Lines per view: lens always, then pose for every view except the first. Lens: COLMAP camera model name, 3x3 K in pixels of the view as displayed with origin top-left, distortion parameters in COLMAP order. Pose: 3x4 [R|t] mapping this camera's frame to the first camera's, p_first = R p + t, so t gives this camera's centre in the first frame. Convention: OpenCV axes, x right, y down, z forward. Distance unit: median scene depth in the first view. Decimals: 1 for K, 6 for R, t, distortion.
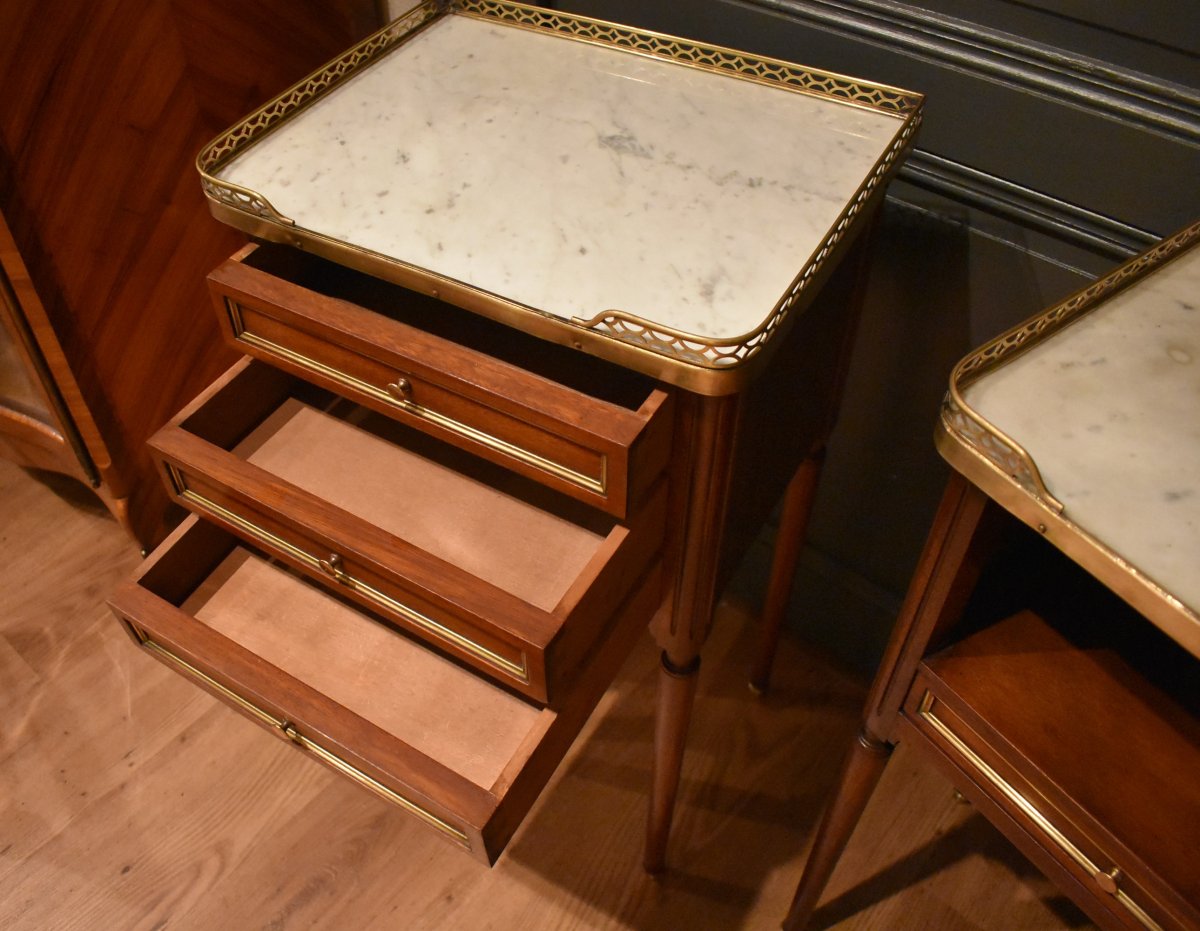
lens RADIAL K [[1052.5, 0, 492.7], [0, 1052.5, 461.7], [0, 0, 1]] dist [-0.049143, -0.091901]
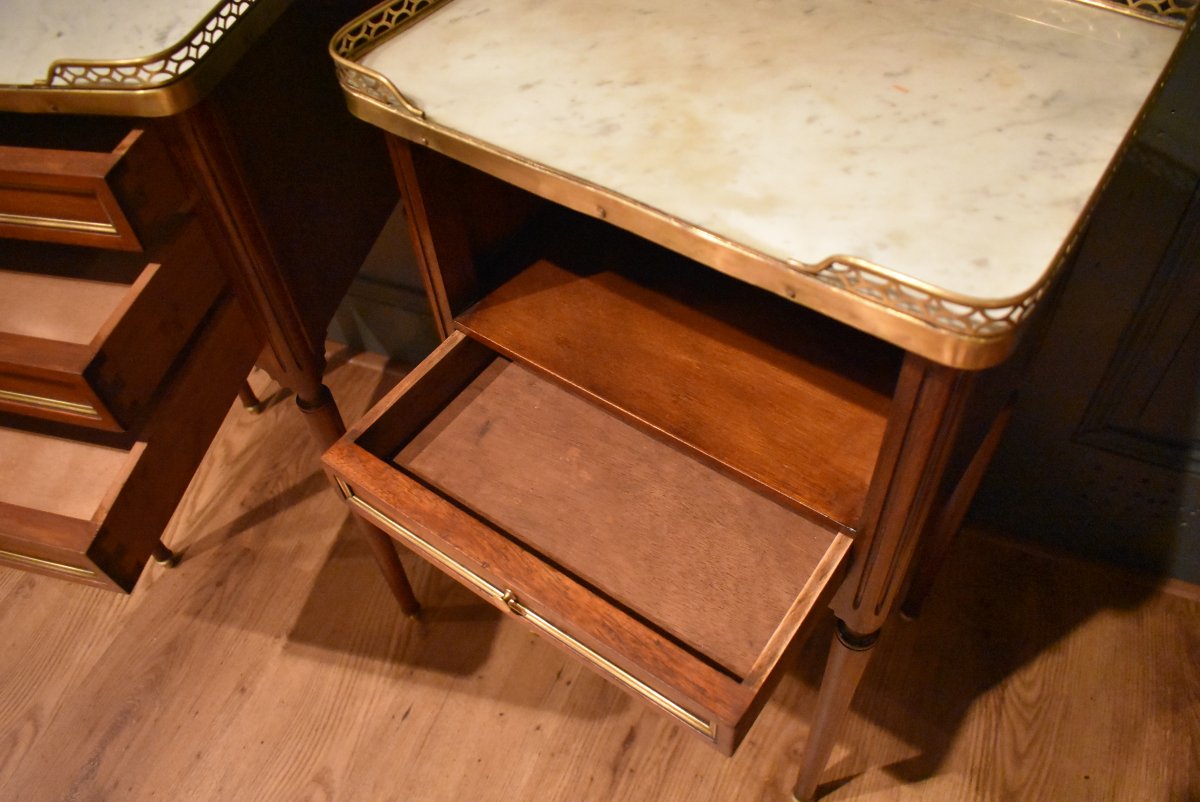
lens RADIAL K [[944.2, 0, 600.0], [0, 944.2, 401.0], [0, 0, 1]] dist [-0.086730, 0.003435]
pose [[0.942726, -0.257582, 0.211941, 0.284703], [0.247130, 0.966085, 0.074883, 0.216509], [-0.224042, -0.018217, 0.974409, -0.057564]]
